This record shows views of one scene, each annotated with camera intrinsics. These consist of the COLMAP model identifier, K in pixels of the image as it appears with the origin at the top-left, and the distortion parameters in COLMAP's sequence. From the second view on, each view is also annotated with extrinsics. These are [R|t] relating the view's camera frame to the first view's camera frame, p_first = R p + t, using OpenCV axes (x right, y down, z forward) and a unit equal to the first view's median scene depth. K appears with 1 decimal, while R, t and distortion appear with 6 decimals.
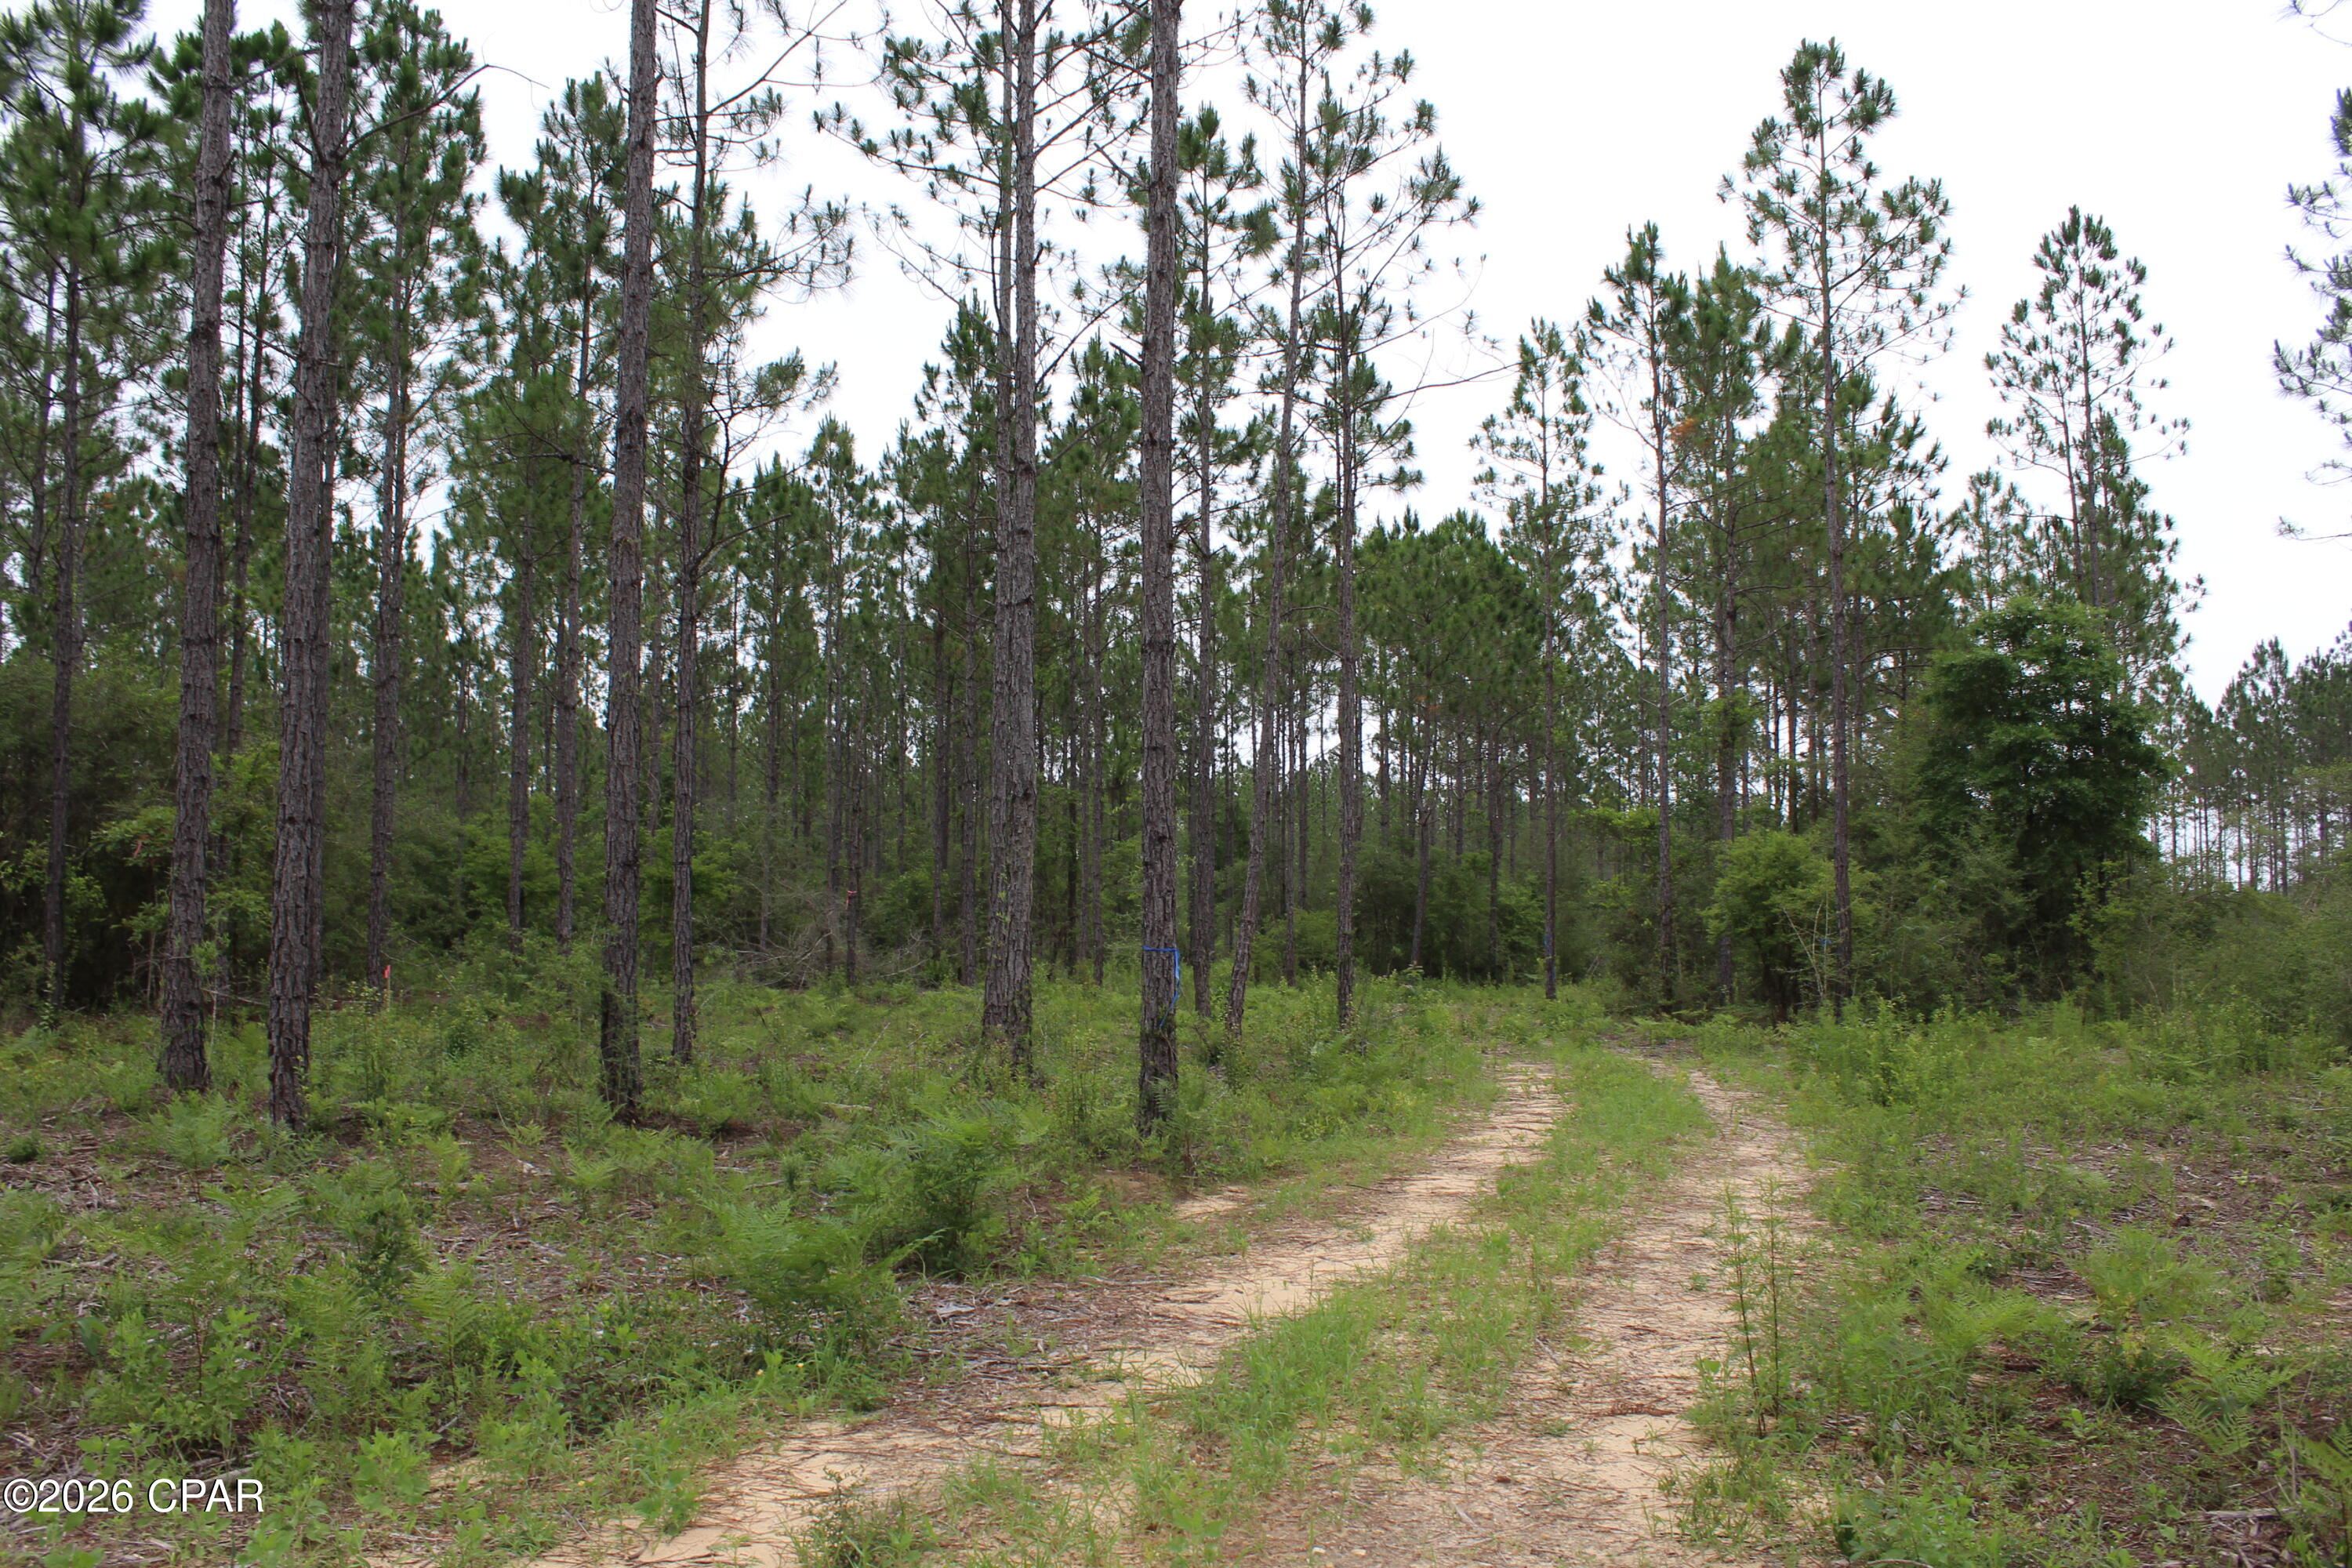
lens RADIAL K [[1993.2, 0, 1241.2], [0, 1993.2, 744.9], [0, 0, 1]] dist [-0.147706, 0.190850]
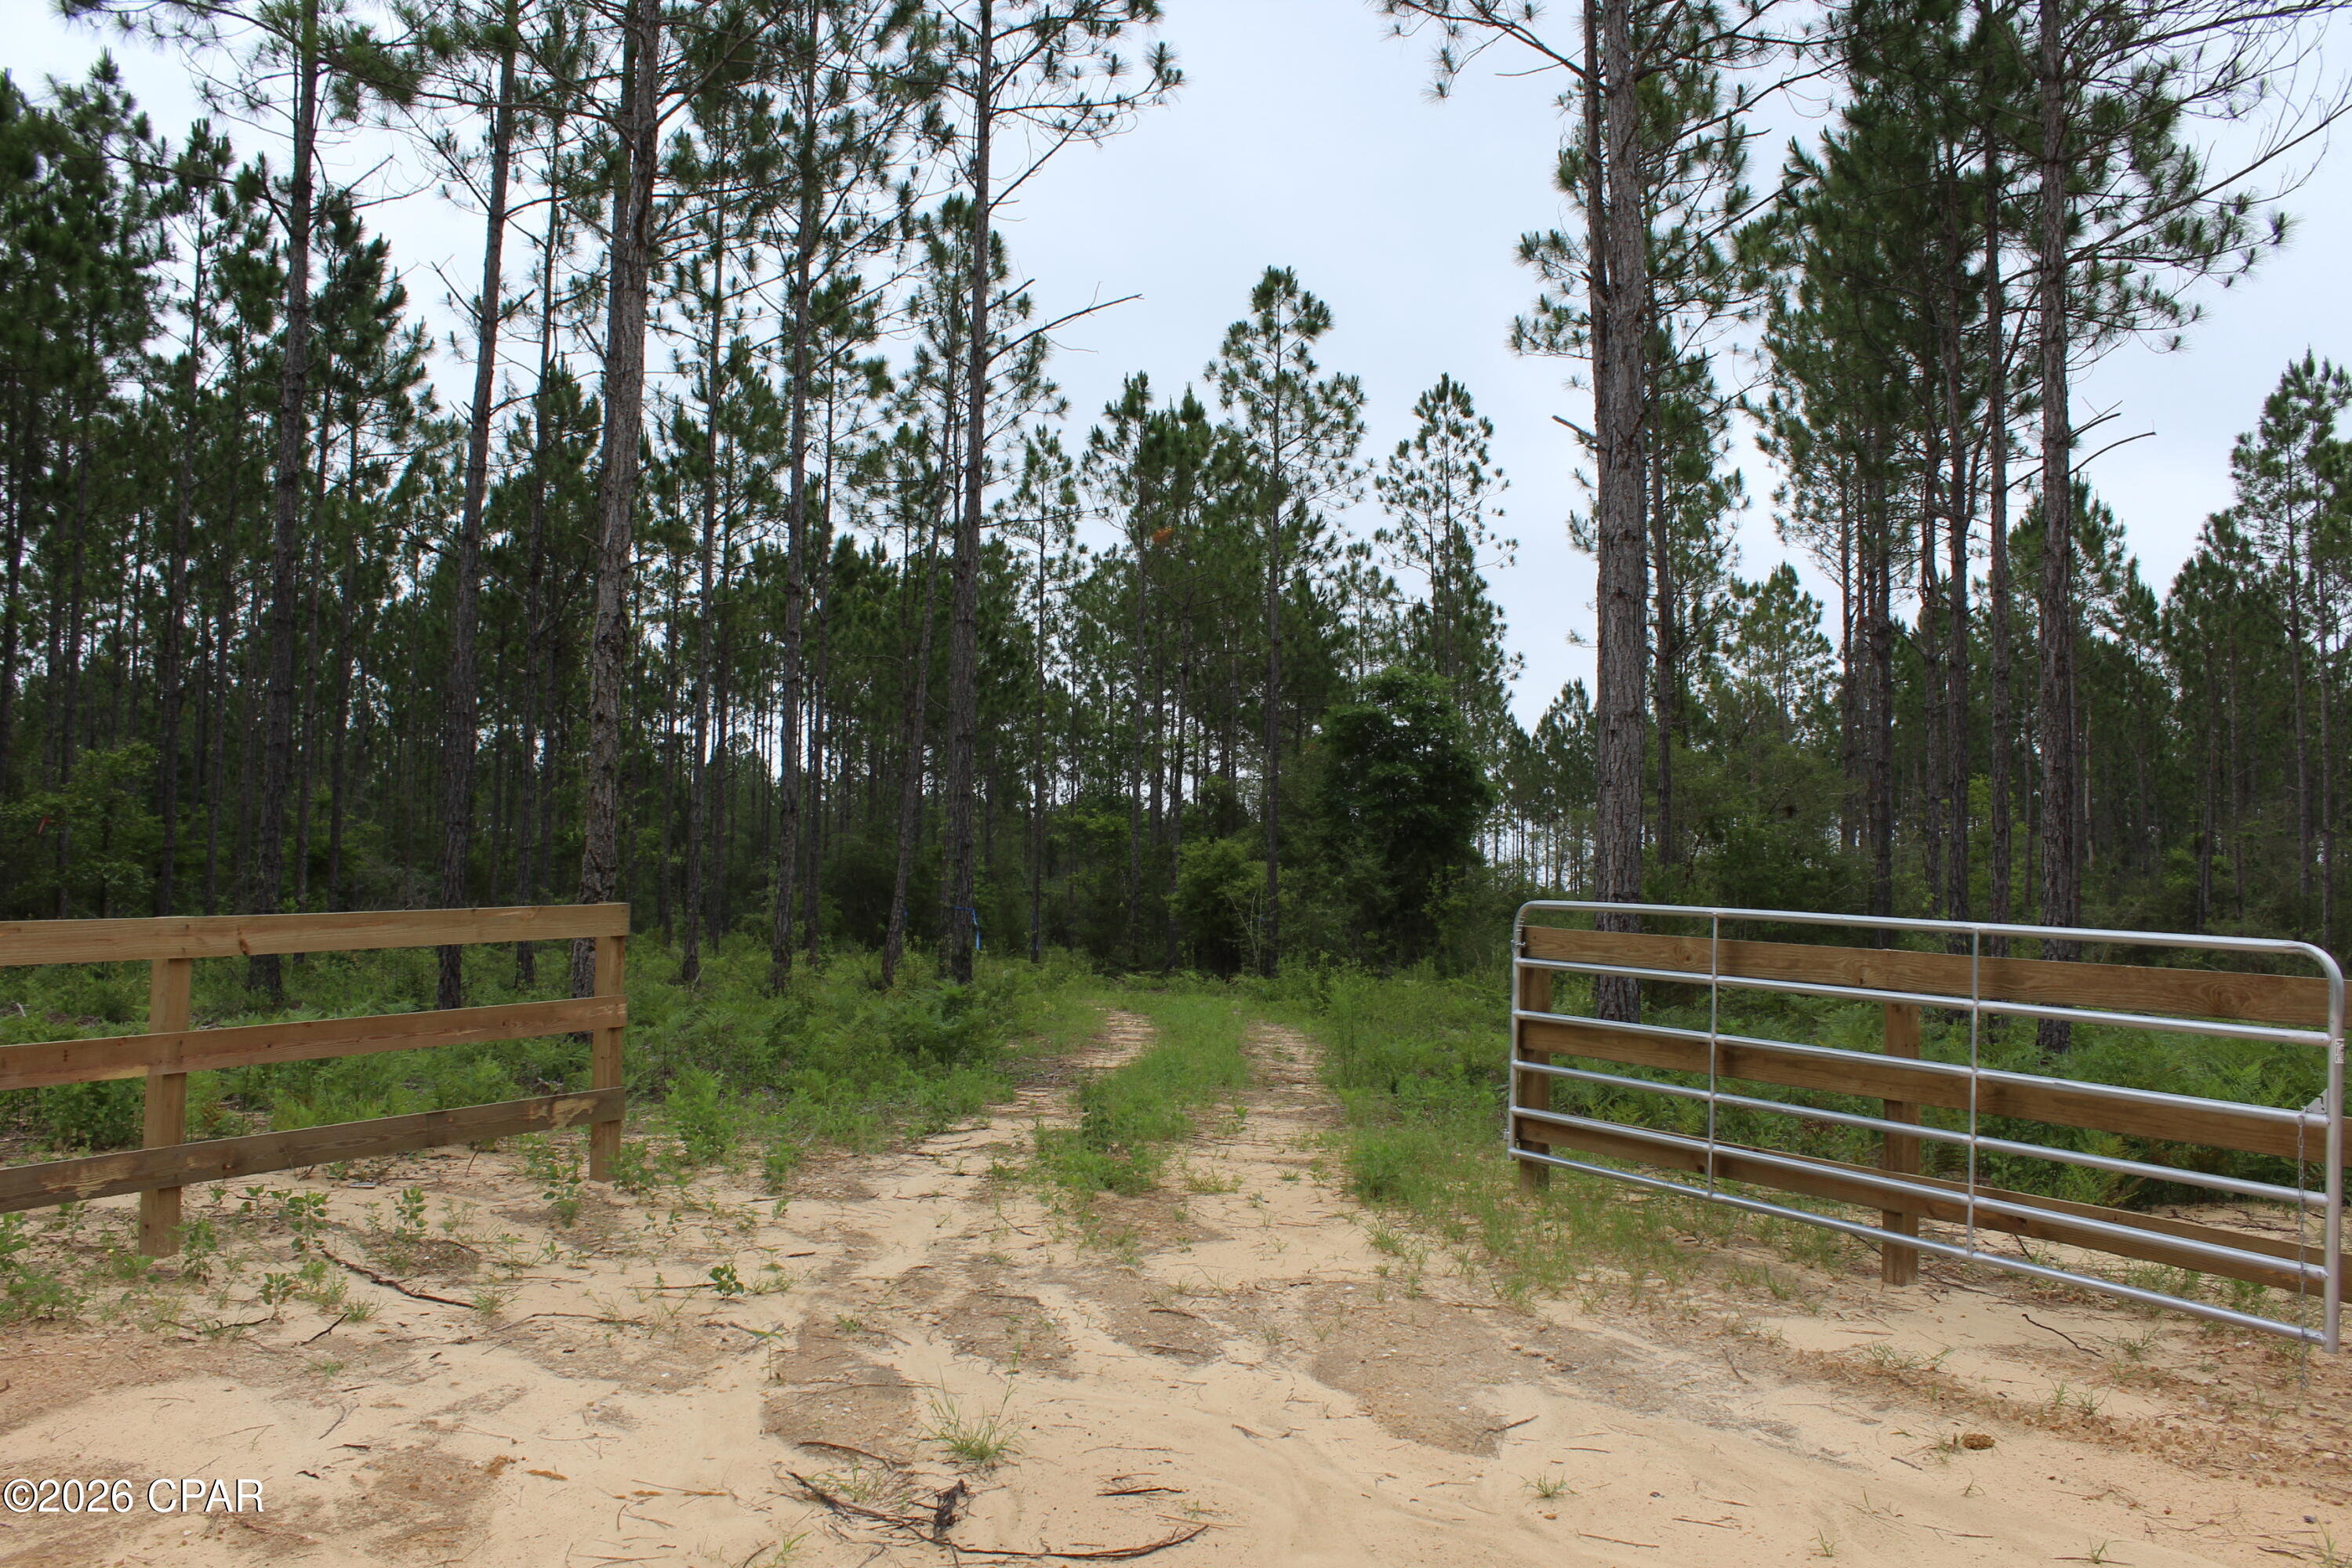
lens RADIAL K [[1936.3, 0, 1176.0], [0, 1936.3, 784.0], [0, 0, 1]] dist [-0.155435, 0.140475]
pose [[0.960032, 0.032563, 0.277991, -0.104257], [-0.039831, 0.998995, 0.020534, -0.015560], [-0.277043, -0.030786, 0.960364, -0.219759]]
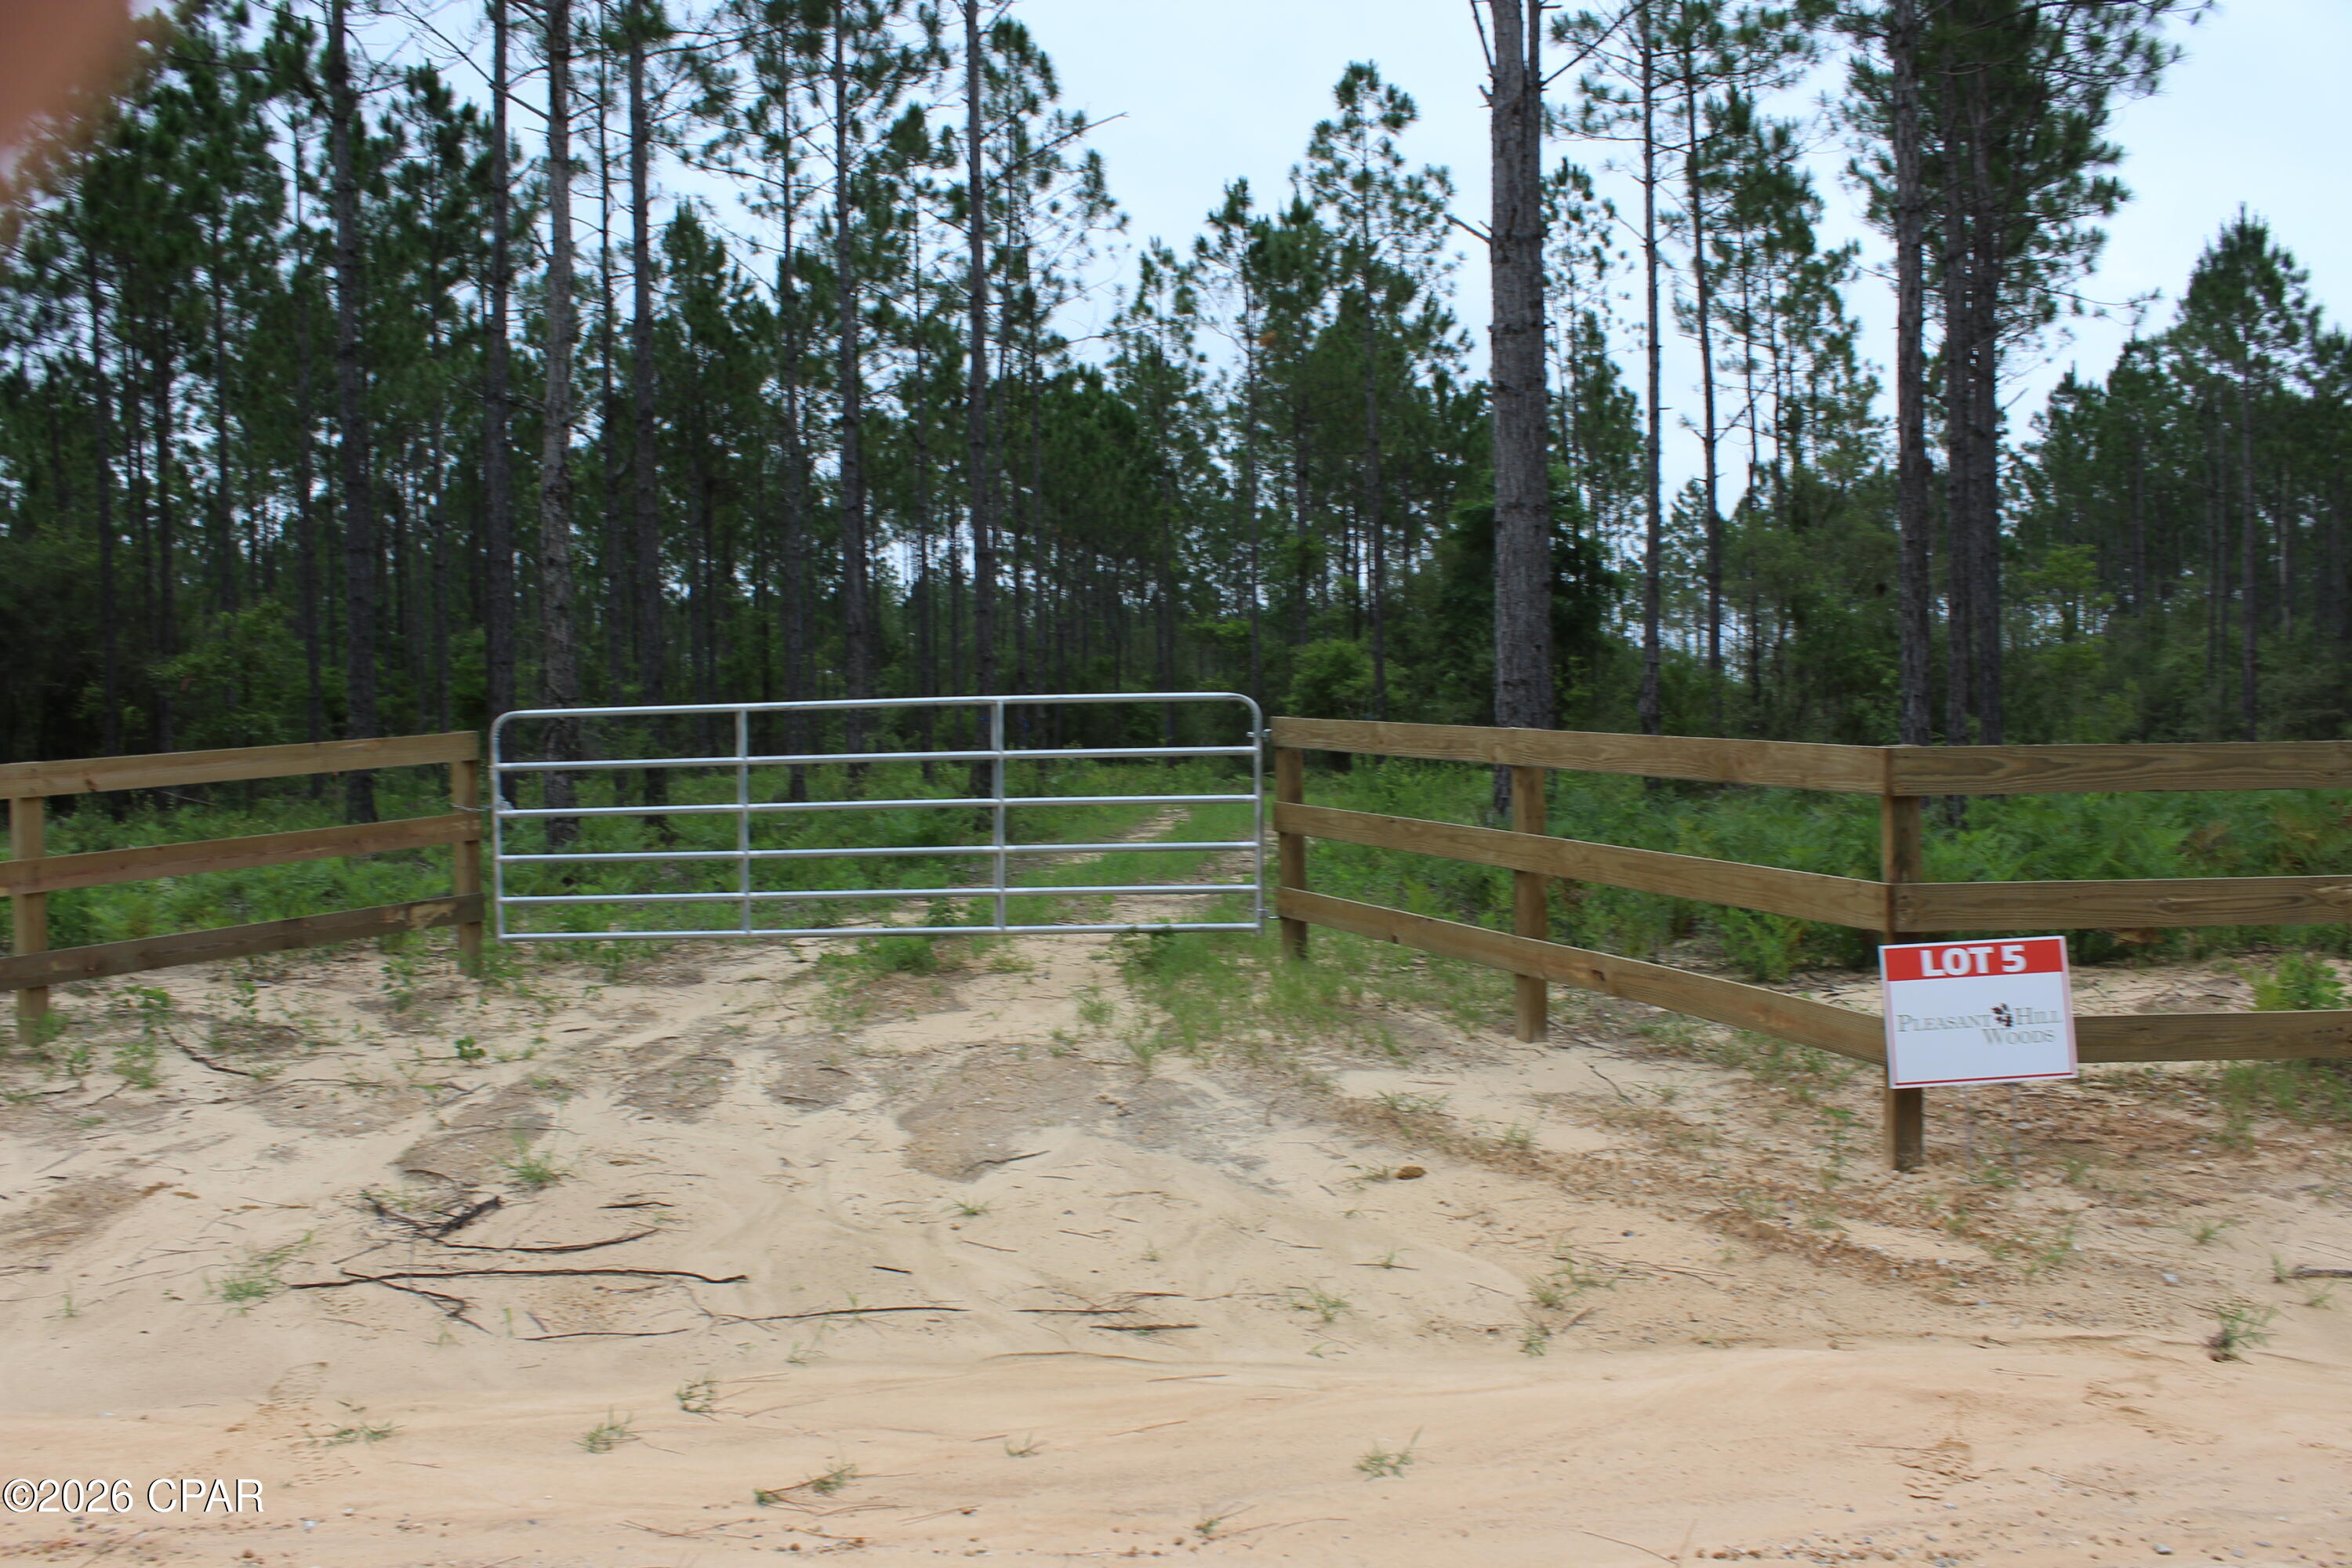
lens RADIAL K [[1936.3, 0, 1176.0], [0, 1936.3, 784.0], [0, 0, 1]] dist [-0.155435, 0.140475]
pose [[0.985665, -0.031169, 0.165807, -0.052039], [0.010845, 0.992459, 0.122100, -0.017290], [-0.168363, -0.118552, 0.978570, -0.250789]]
